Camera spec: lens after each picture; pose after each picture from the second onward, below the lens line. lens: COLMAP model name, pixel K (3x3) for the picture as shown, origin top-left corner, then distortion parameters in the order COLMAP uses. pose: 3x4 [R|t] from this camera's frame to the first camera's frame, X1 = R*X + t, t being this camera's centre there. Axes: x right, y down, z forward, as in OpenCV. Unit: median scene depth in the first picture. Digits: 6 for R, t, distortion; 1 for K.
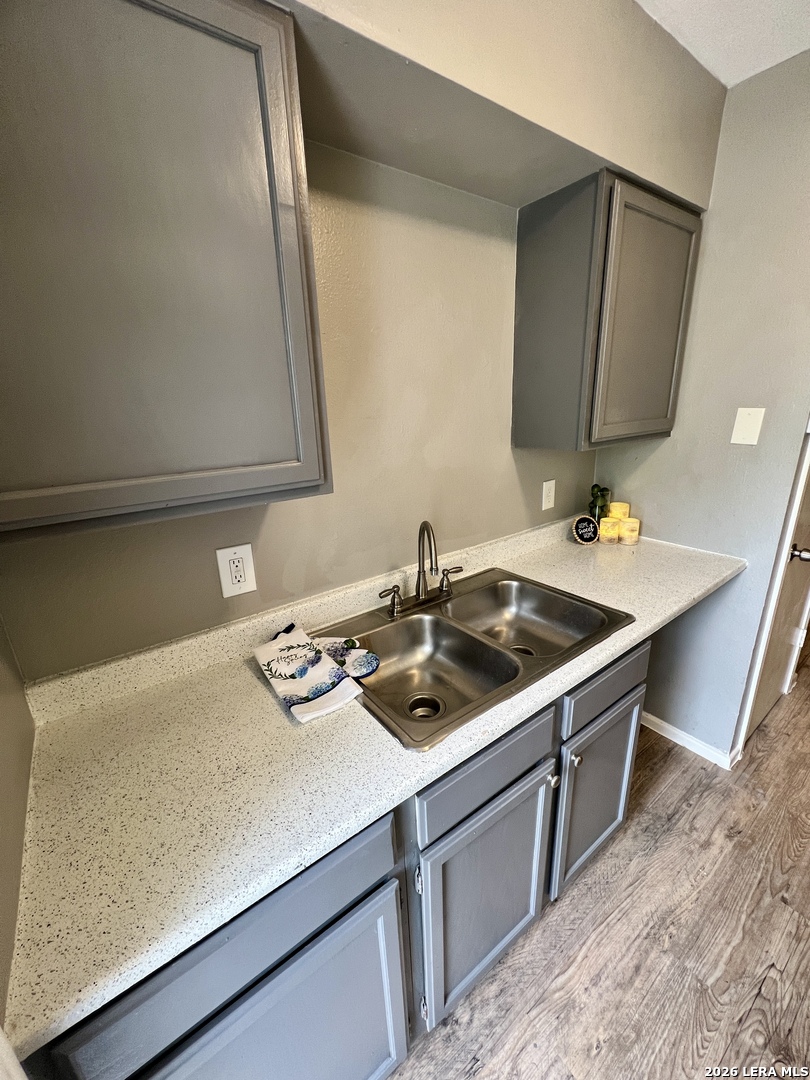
lens RADIAL K [[431.0, 0, 402.1], [0, 431.0, 542.2], [0, 0, 1]] dist [-0.002304, 0.000583]
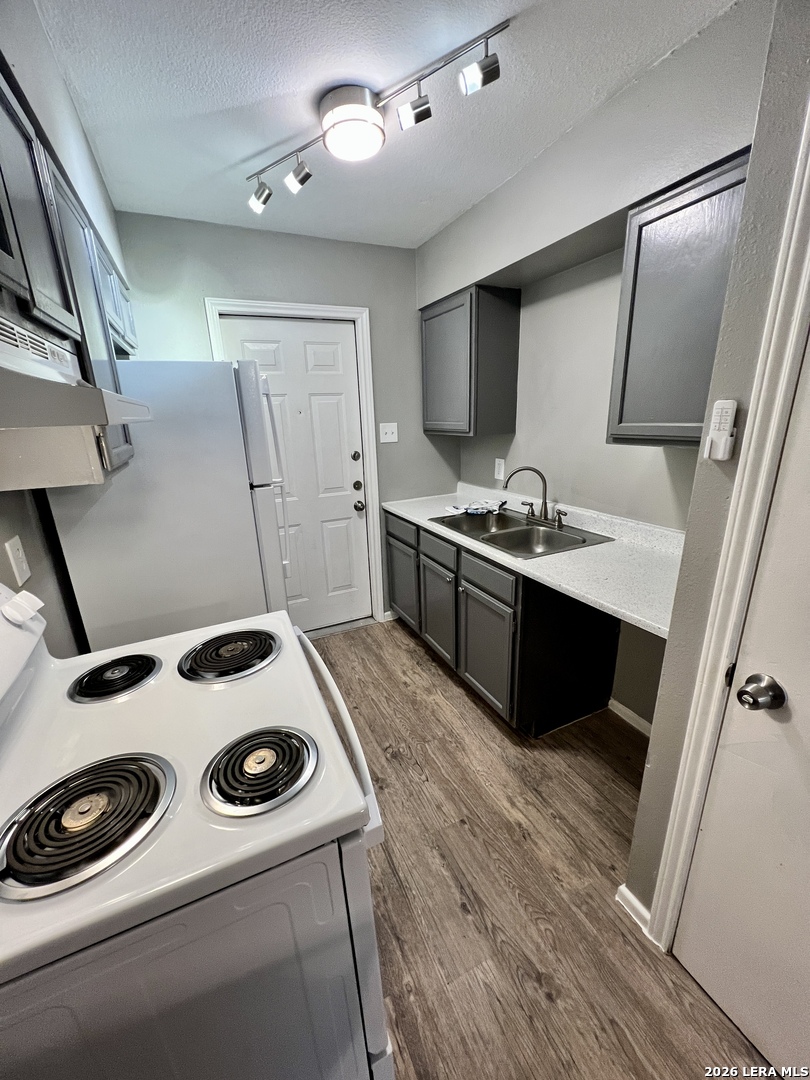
lens RADIAL K [[431.0, 0, 402.1], [0, 431.0, 542.2], [0, 0, 1]] dist [-0.002304, 0.000583]
pose [[-0.200897, 0.328169, -0.923009, 1.443228], [-0.254459, 0.892395, 0.372668, -0.228500], [0.945987, 0.309736, -0.095774, 0.571690]]
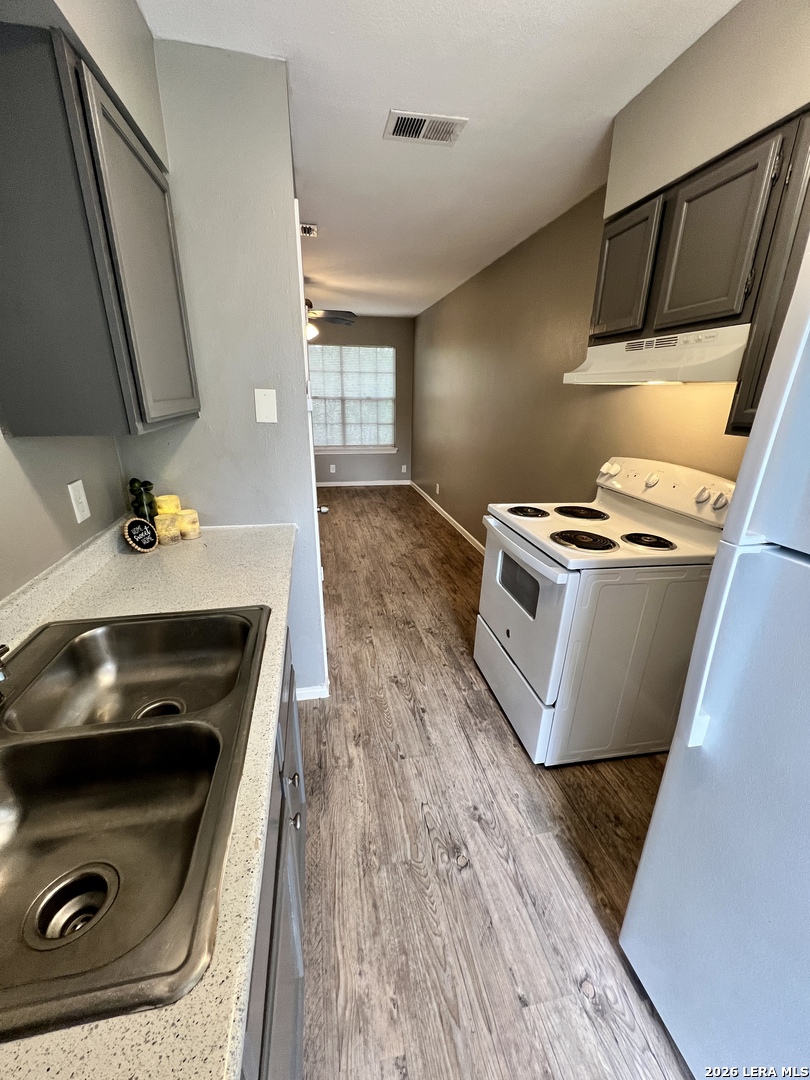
lens RADIAL K [[431.0, 0, 402.1], [0, 431.0, 542.2], [0, 0, 1]] dist [-0.002304, 0.000583]
pose [[0.422492, -0.262988, 0.867374, -0.089304], [0.248396, 0.953936, 0.168242, -0.034199], [-0.871665, 0.144371, 0.468356, 0.215325]]
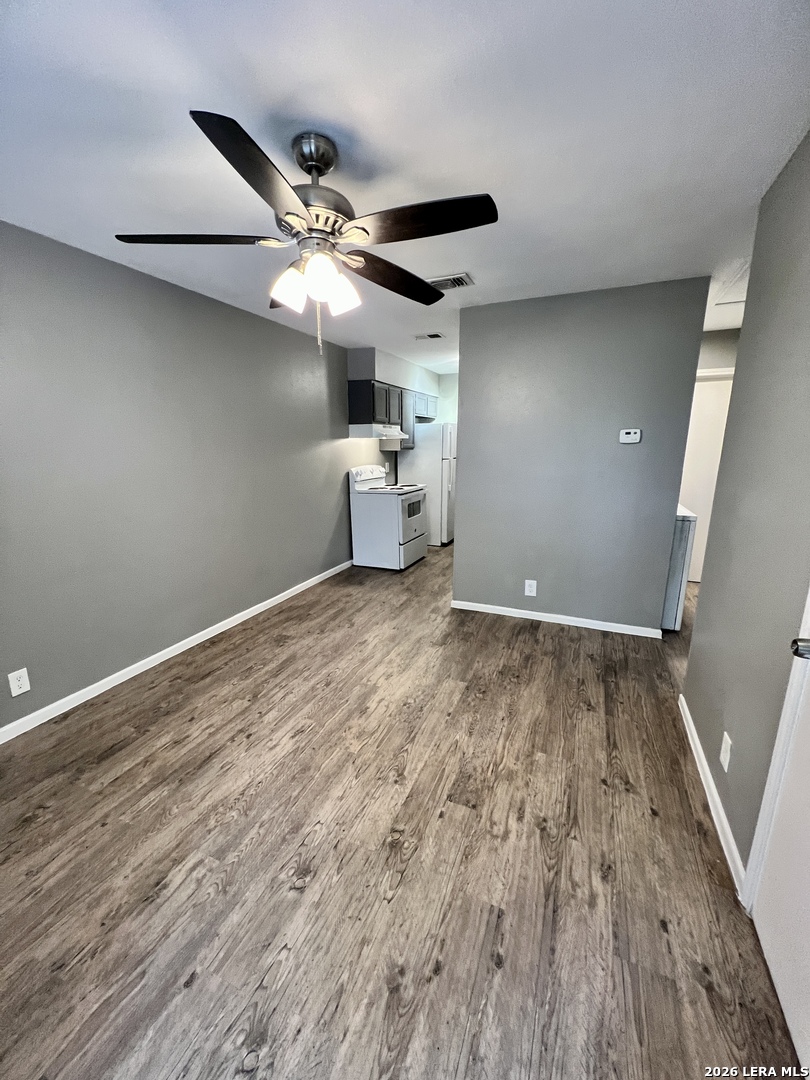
lens RADIAL K [[431.0, 0, 402.1], [0, 431.0, 542.2], [0, 0, 1]] dist [-0.002304, 0.000583]
pose [[-0.863823, 0.153375, -0.479880, 2.584789], [-0.115726, 0.866651, 0.485308, -0.948909], [0.490323, 0.474755, -0.730884, 2.820714]]
